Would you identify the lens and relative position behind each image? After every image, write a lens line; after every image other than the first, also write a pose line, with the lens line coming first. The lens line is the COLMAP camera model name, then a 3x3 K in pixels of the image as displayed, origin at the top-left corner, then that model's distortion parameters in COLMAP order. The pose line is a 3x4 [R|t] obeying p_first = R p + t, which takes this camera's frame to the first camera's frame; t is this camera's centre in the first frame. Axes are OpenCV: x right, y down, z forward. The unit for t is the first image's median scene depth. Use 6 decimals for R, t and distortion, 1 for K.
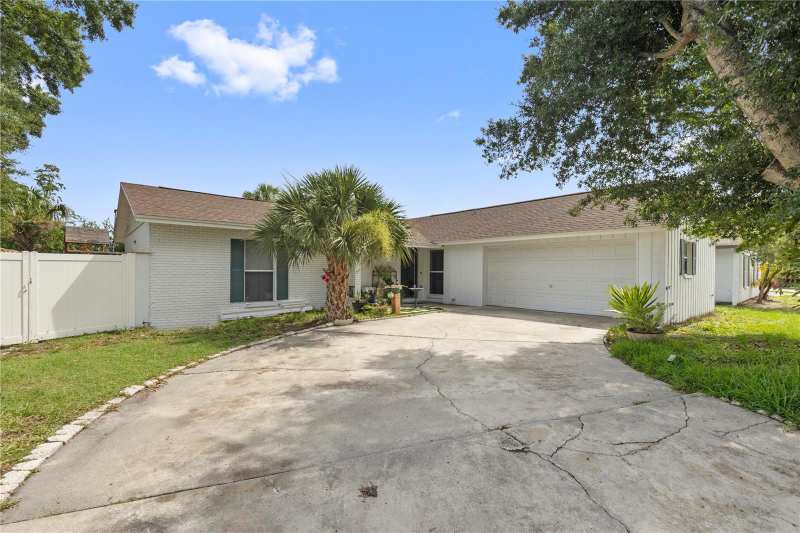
lens RADIAL K [[366.4, 0, 409.8], [0, 366.4, 266.5], [0, 0, 1]] dist [0.001226, 0.000410]
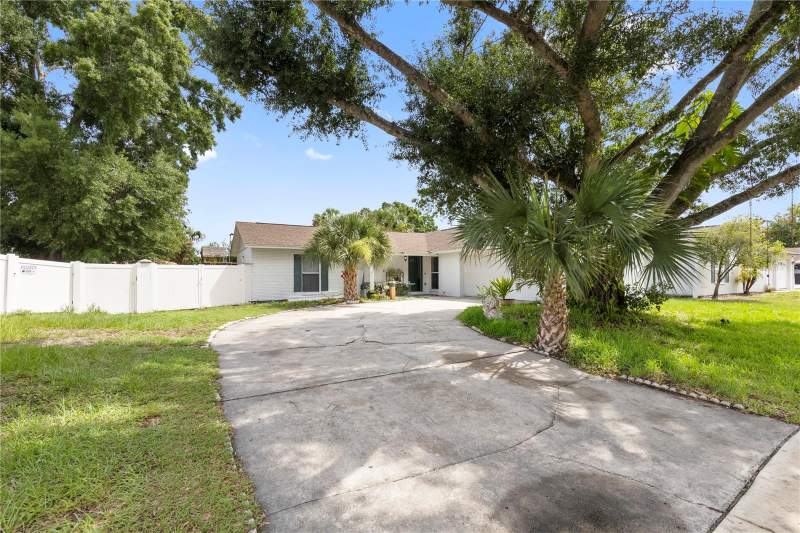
lens RADIAL K [[377.6, 0, 400.0], [0, 377.6, 266.5], [0, 0, 1]] dist [-0.000487, -0.000024]
pose [[0.971736, -0.017624, -0.235411, 0.291405], [0.014808, 0.999796, -0.013726, 0.008879], [0.235605, 0.009852, 0.971799, -0.425322]]
